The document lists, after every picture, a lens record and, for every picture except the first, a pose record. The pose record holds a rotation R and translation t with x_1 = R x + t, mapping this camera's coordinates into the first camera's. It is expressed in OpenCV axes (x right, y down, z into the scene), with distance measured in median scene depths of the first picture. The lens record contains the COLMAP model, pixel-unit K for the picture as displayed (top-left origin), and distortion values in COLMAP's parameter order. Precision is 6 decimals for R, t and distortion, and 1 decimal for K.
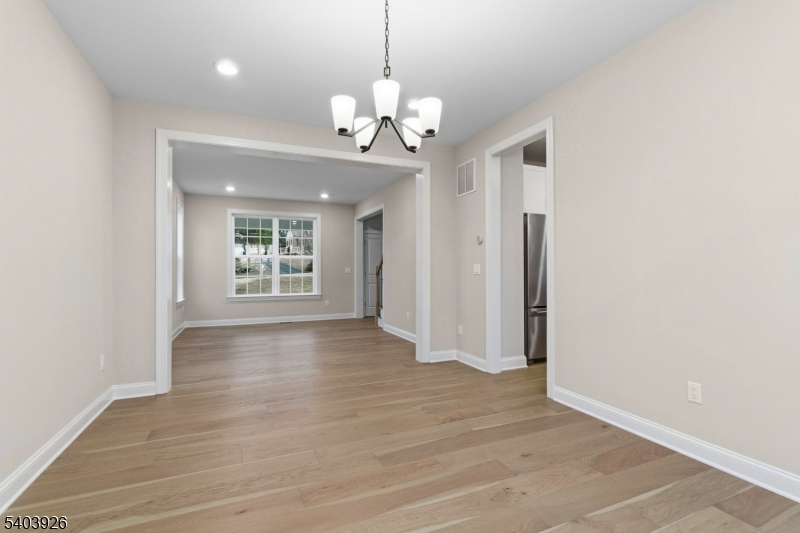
lens RADIAL K [[360.6, 0, 395.2], [0, 360.6, 268.4], [0, 0, 1]] dist [-0.000840, 0.000166]
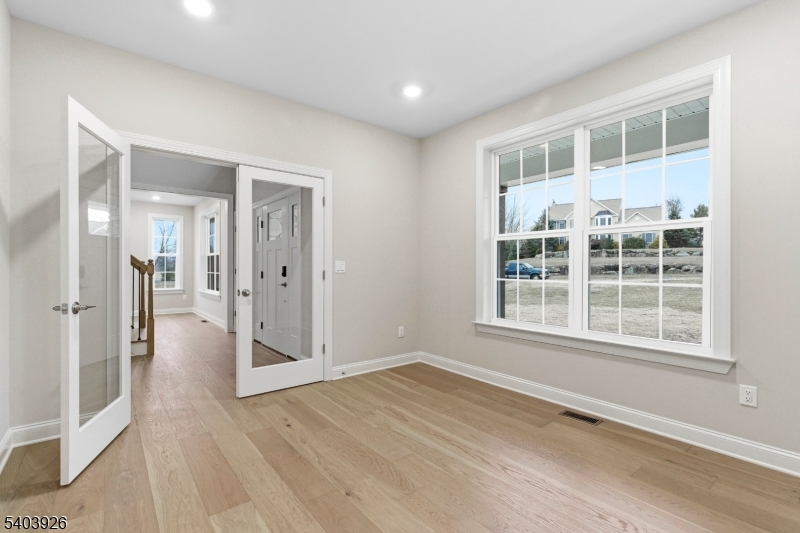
lens RADIAL K [[360.6, 0, 395.2], [0, 360.6, 268.4], [0, 0, 1]] dist [-0.000840, 0.000166]
pose [[0.272922, 0.000508, -0.962036, -0.022125], [0.004937, 0.999986, 0.001929, 0.004501], [0.962023, -0.005276, 0.272916, 0.712049]]
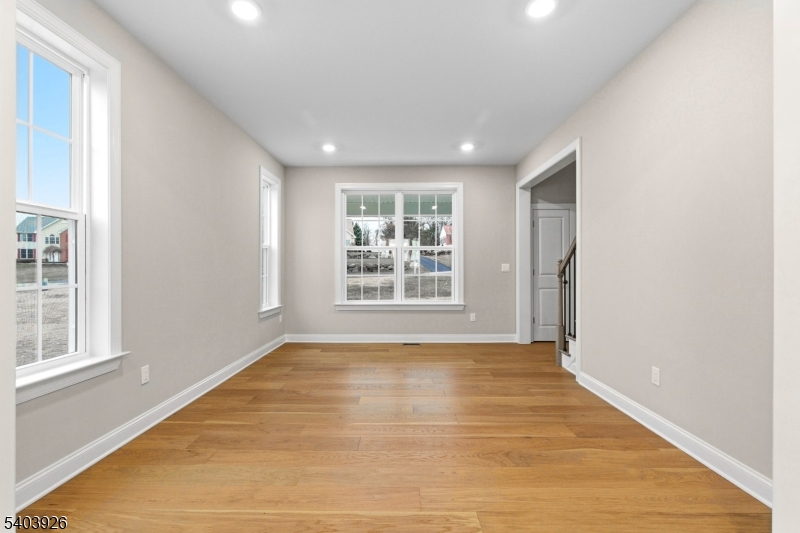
lens RADIAL K [[360.6, 0, 395.2], [0, 360.6, 268.4], [0, 0, 1]] dist [-0.000840, 0.000166]
pose [[0.913328, 0.001409, -0.407222, -0.052462], [0.001724, 0.999972, 0.007328, 0.001725], [0.407221, -0.007395, 0.913300, 0.355918]]
